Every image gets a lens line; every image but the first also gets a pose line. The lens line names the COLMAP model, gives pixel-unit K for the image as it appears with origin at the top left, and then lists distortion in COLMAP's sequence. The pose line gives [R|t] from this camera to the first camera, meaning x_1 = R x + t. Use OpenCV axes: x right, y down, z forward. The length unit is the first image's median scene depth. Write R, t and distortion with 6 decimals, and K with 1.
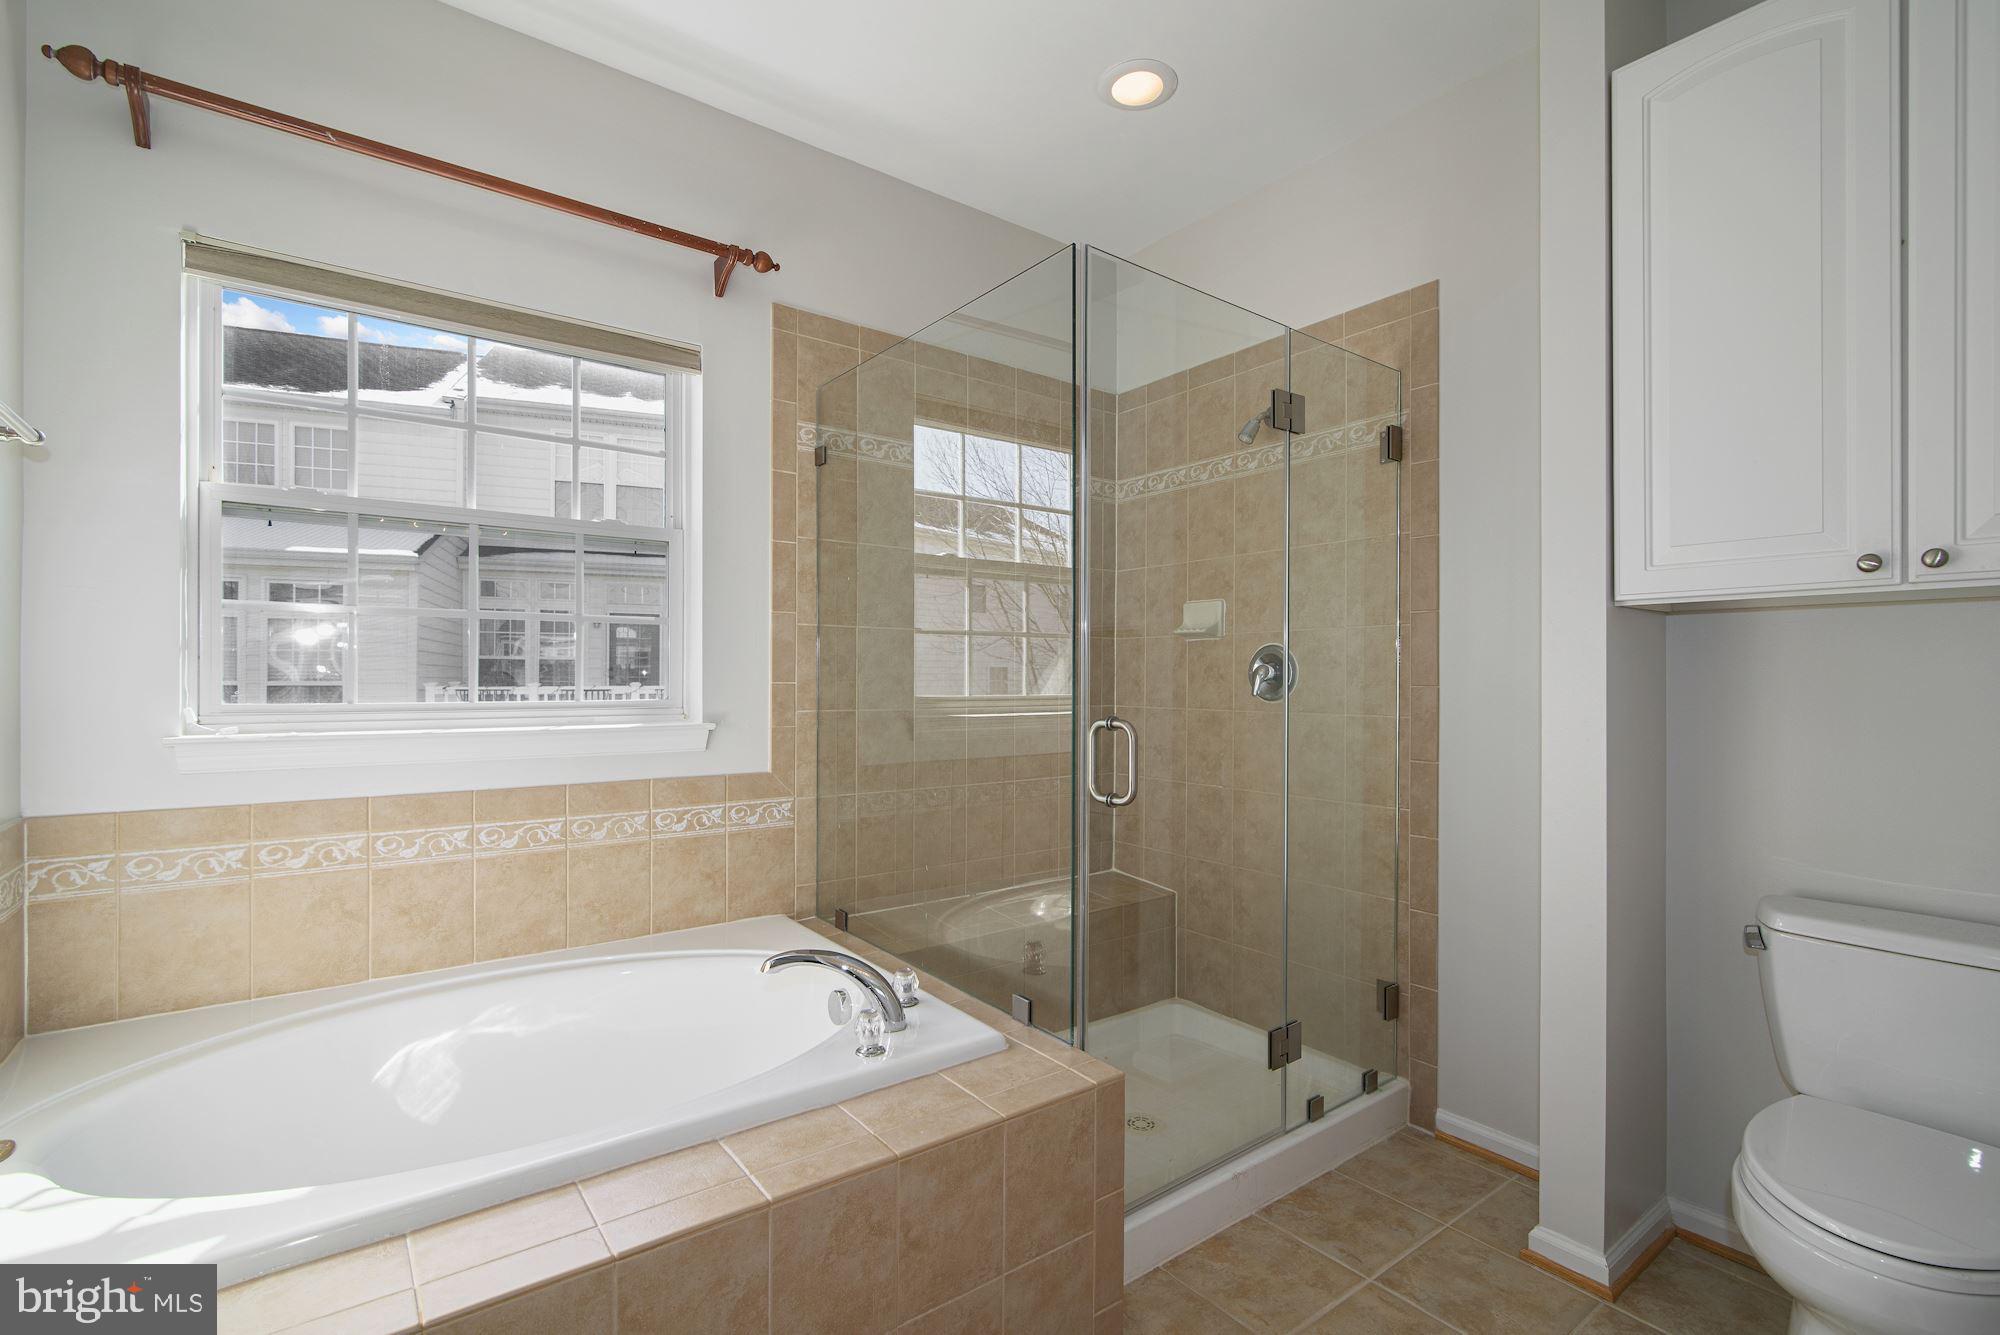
lens RADIAL K [[909.7, 0, 1019.0], [0, 909.7, 674.6], [0, 0, 1]] dist [-0.000380, -0.000216]
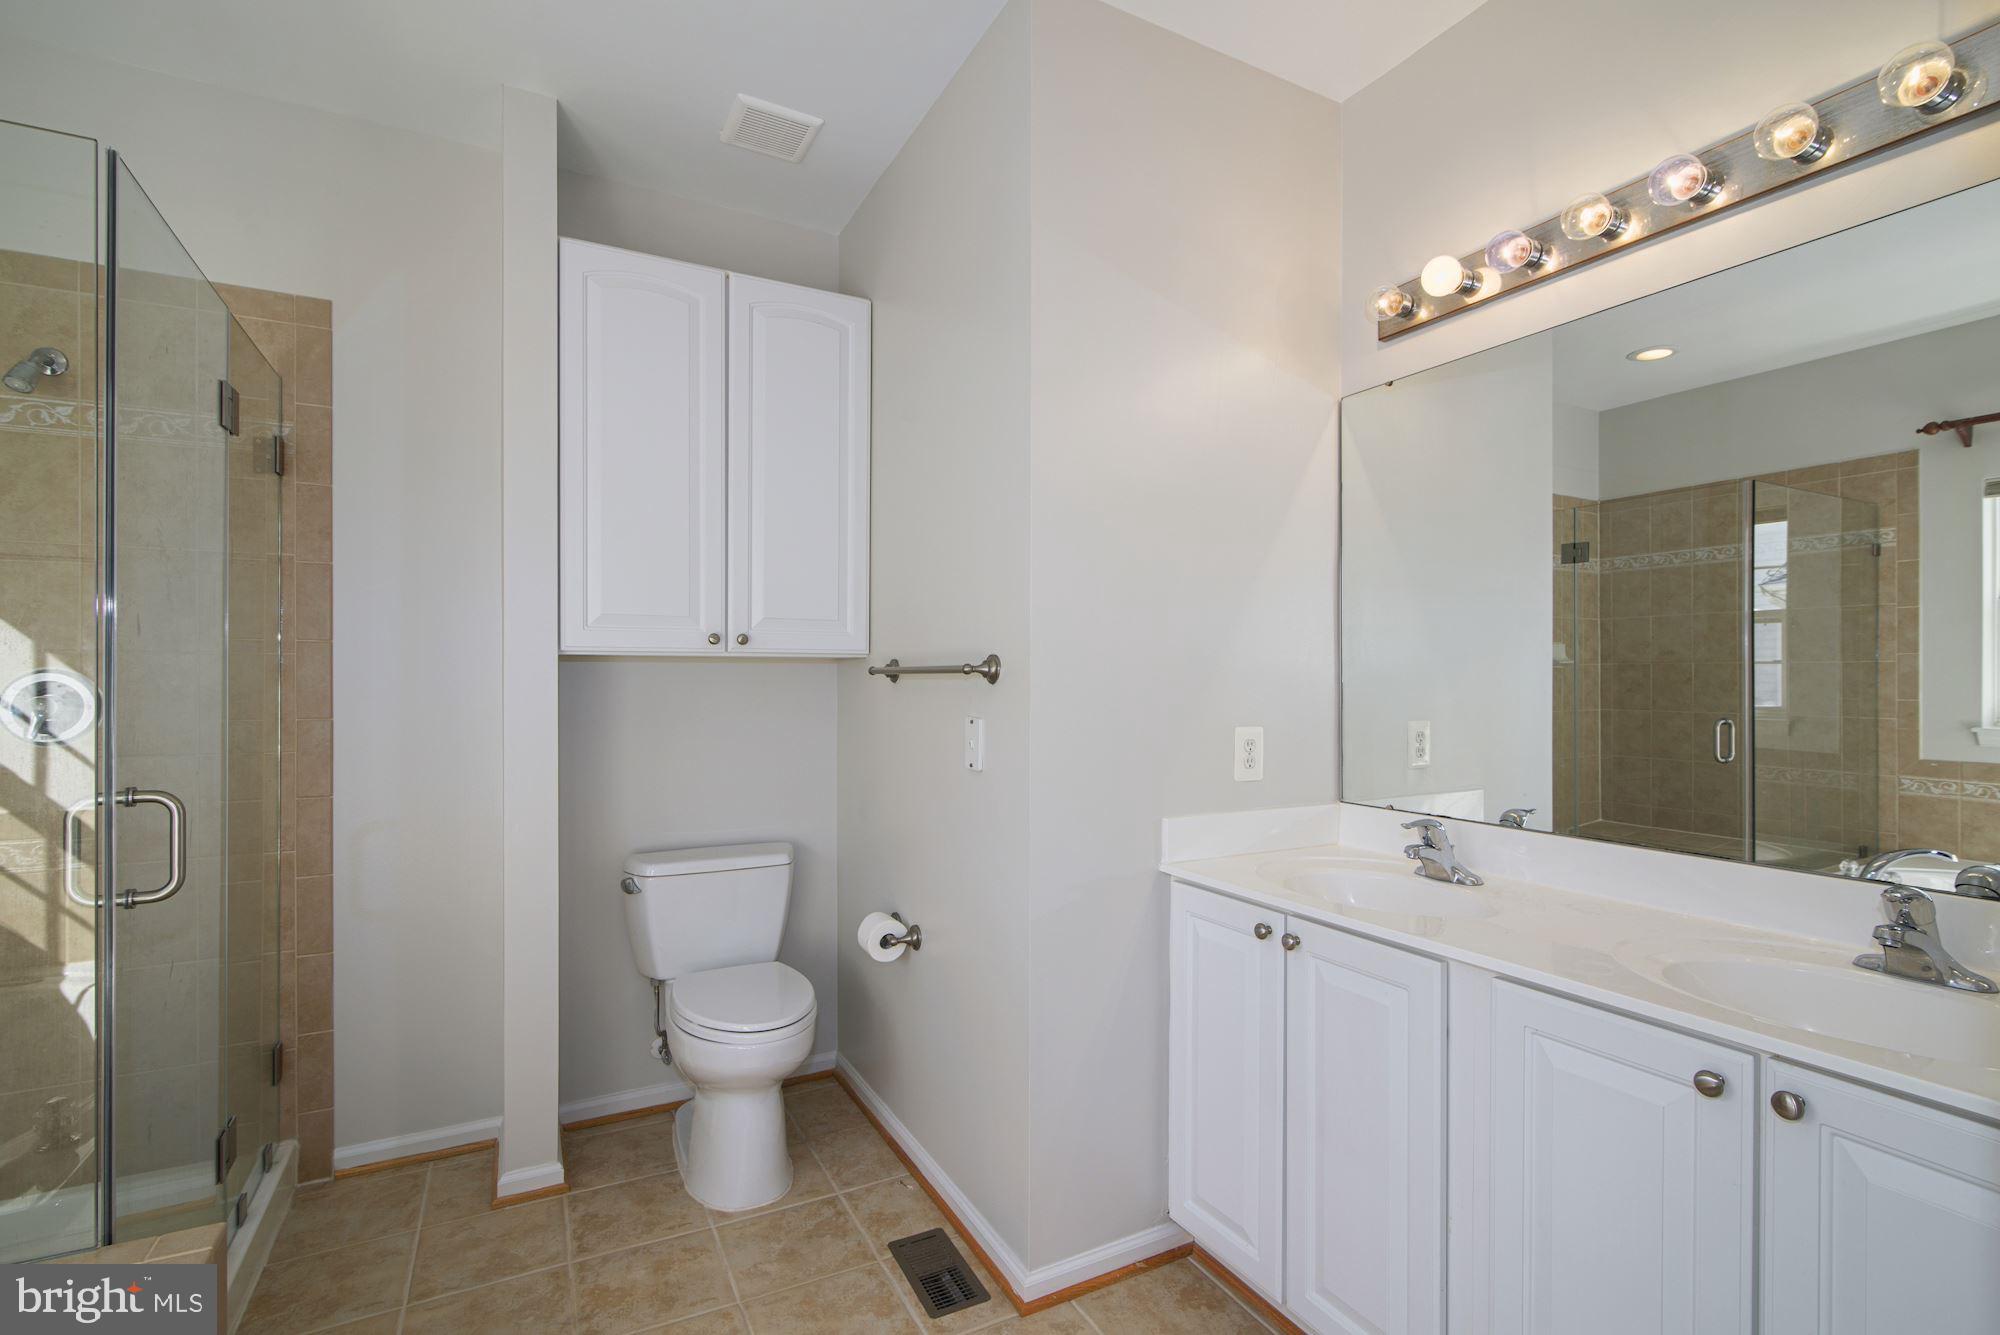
lens RADIAL K [[909.7, 0, 1019.0], [0, 909.7, 674.6], [0, 0, 1]] dist [-0.000380, -0.000216]
pose [[0.163847, 0.000902, 0.986485, -0.462921], [-0.004864, 0.999988, -0.000106, -0.045915], [-0.986474, -0.004780, 0.163850, 0.137048]]
